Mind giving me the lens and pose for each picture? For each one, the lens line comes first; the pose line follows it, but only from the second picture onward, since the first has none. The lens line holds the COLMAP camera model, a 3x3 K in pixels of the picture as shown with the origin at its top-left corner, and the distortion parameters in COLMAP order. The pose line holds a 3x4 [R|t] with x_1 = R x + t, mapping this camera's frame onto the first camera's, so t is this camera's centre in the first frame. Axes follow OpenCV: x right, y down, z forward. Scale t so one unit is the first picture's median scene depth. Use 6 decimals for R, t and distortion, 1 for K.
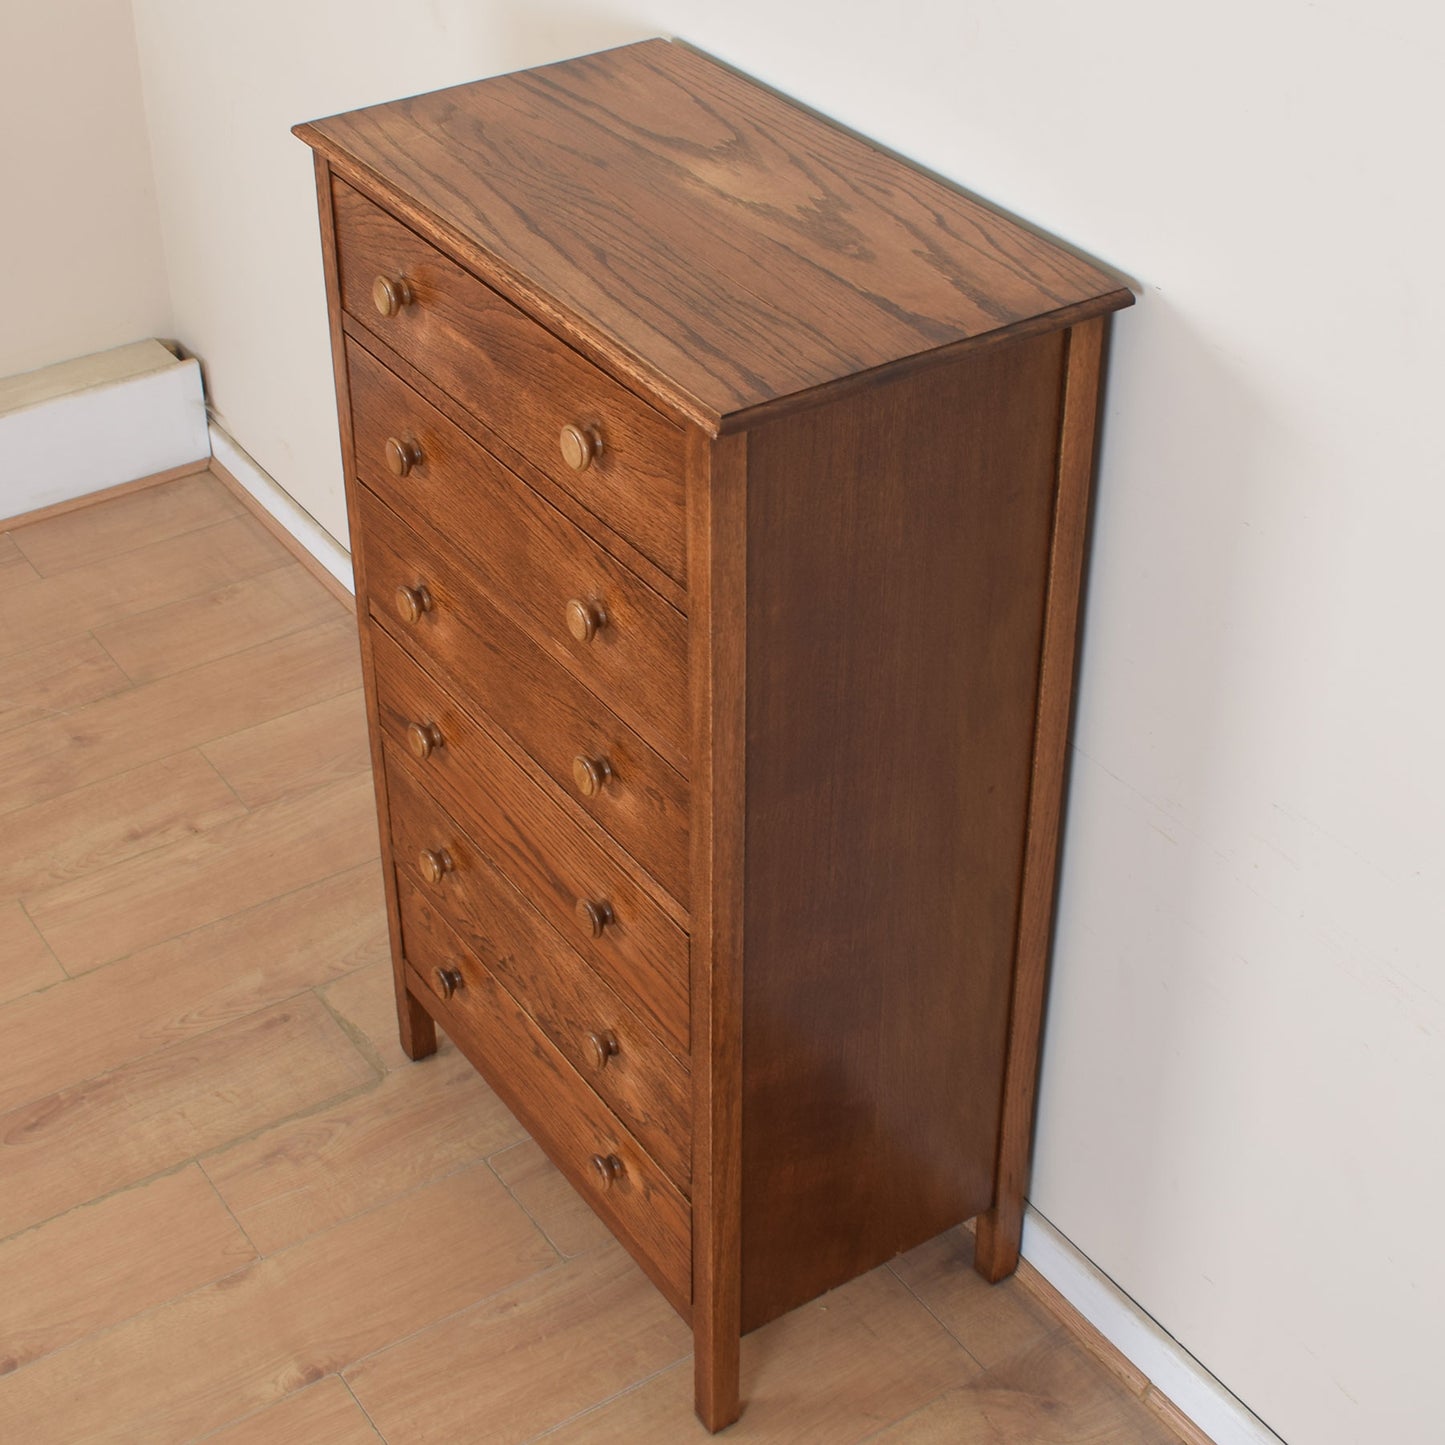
lens RADIAL K [[2399.5, 0, 746.5], [0, 2399.5, 532.1], [0, 0, 1]] dist [-0.098598, 0.000000]
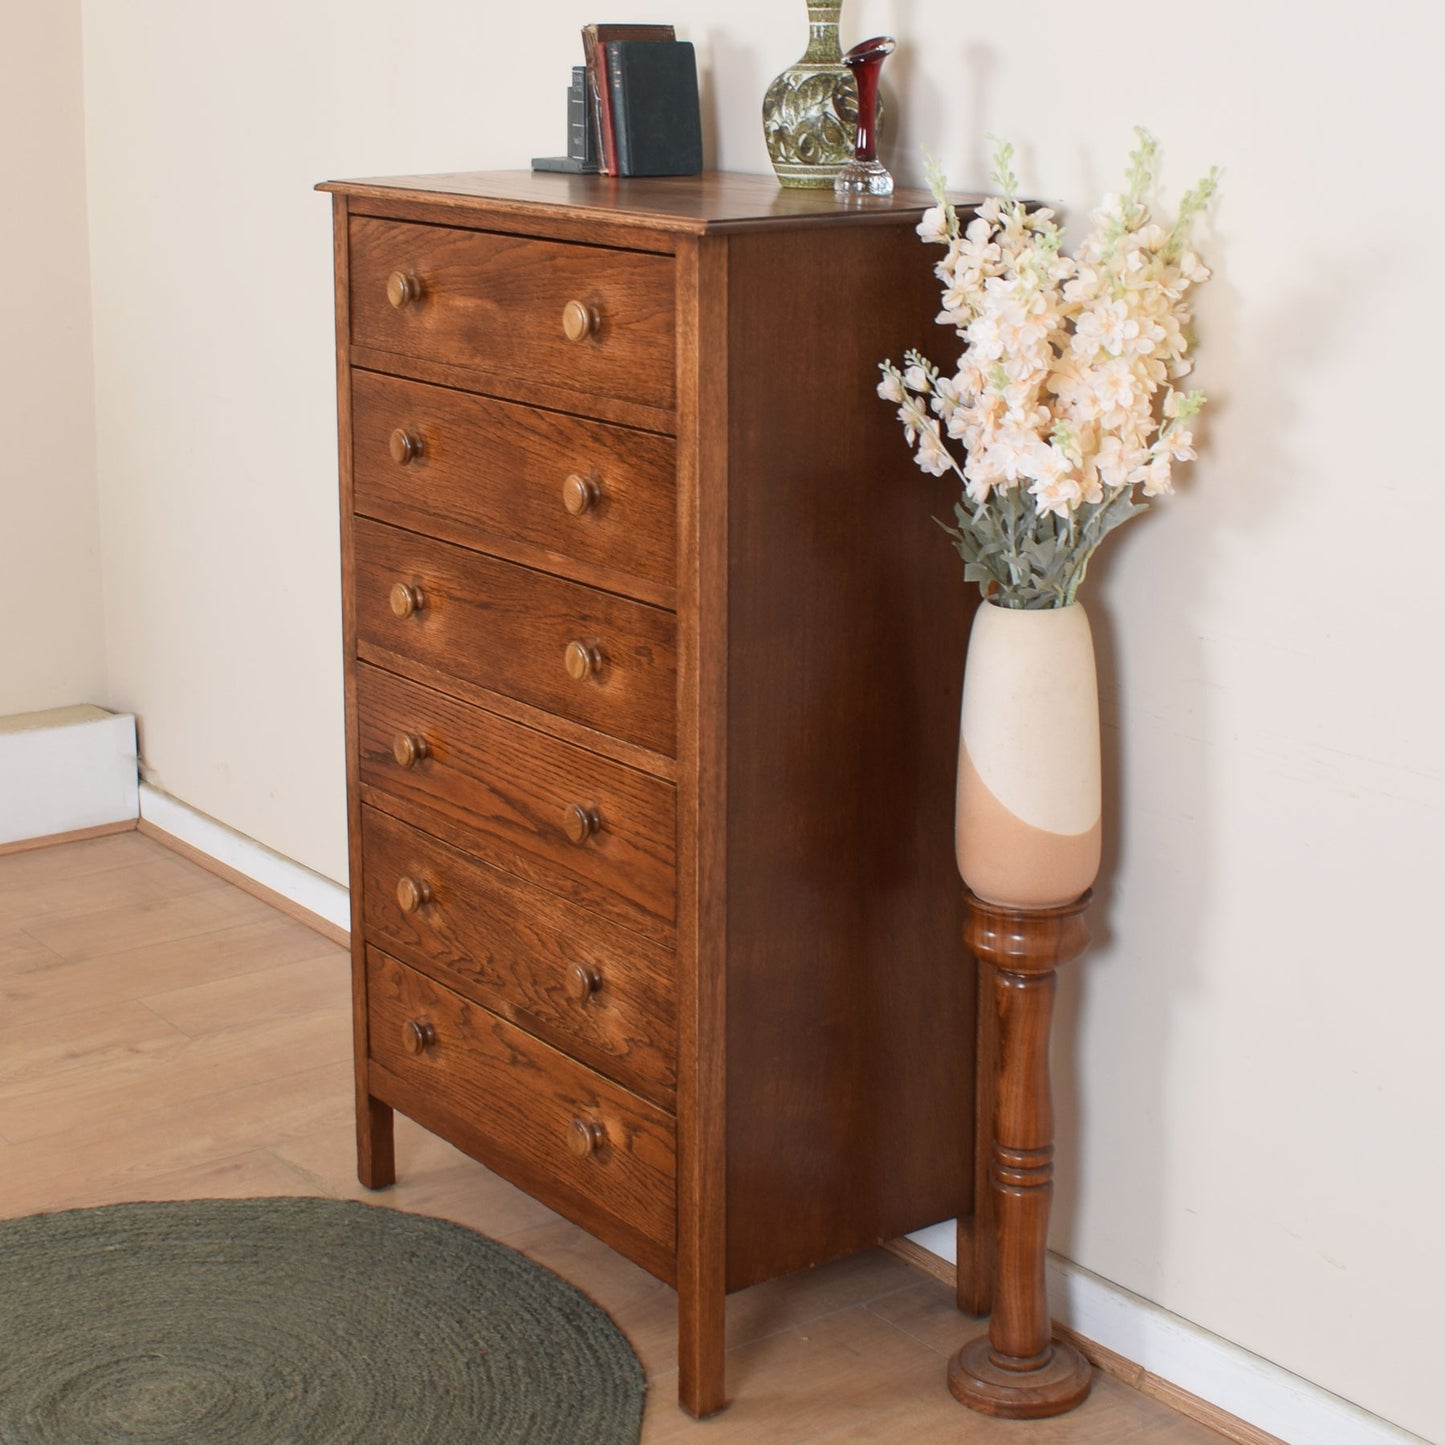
lens RADIAL K [[2706.4, 0, 743.7], [0, 2706.4, 372.9], [0, 0, 1]] dist [-0.091358, 0.000000]
pose [[0.998918, -0.010040, 0.045415, -0.043408], [0.027169, 0.918477, -0.394541, 0.444152], [-0.037751, 0.395348, 0.917755, -0.179629]]
